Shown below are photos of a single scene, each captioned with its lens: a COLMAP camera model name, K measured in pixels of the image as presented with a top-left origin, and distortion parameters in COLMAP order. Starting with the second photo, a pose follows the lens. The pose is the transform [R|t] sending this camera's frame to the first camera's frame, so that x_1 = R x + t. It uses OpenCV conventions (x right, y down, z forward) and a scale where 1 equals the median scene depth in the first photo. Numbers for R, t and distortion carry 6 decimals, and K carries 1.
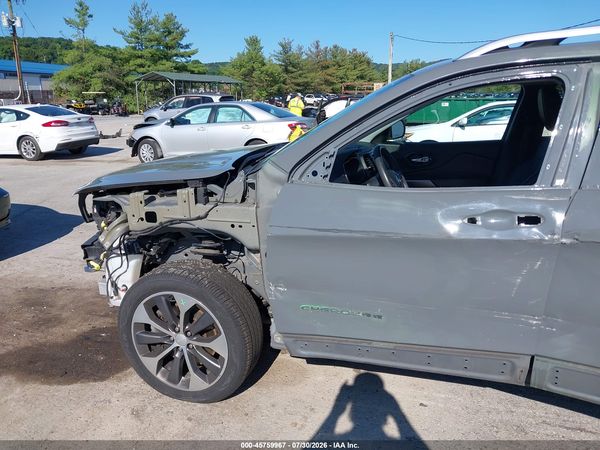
lens RADIAL K [[472.5, 0, 298.2], [0, 472.5, 220.6], [0, 0, 1]] dist [0.038980, -0.053214]
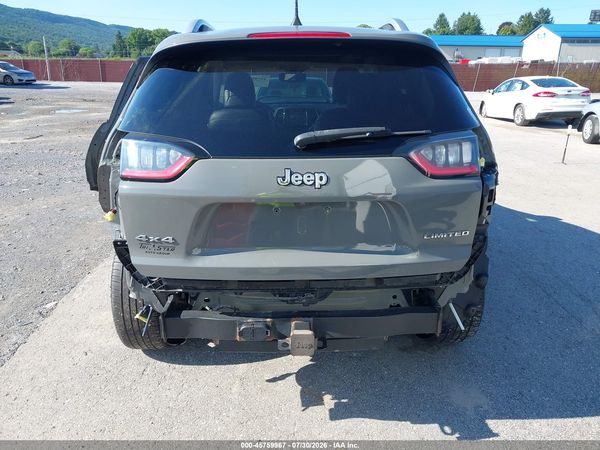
lens RADIAL K [[472.5, 0, 293.7], [0, 472.5, 211.4], [0, 0, 1]] dist [0.038980, -0.053214]
pose [[0.321928, 0.280088, -0.904385, 1.788826], [-0.242815, 0.947714, 0.207074, -0.157993], [0.915097, 0.152935, 0.373105, 0.448892]]
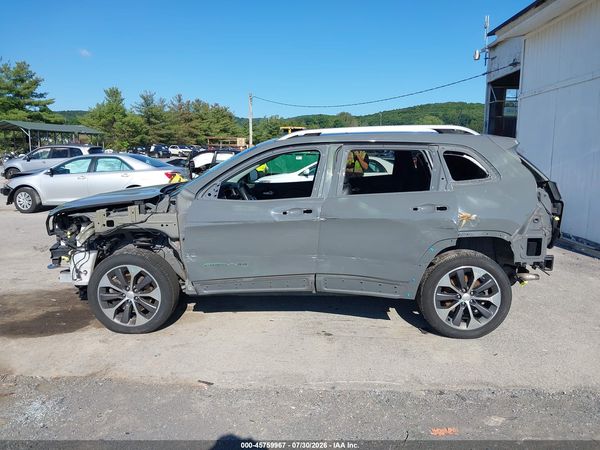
lens RADIAL K [[472.5, 0, 299.5], [0, 472.5, 221.6], [0, 0, 1]] dist [0.038980, -0.053214]
pose [[0.960300, -0.029011, 0.277457, -0.115364], [0.057200, 0.993923, -0.094048, 0.164200], [-0.273042, 0.106185, 0.956124, -0.727202]]
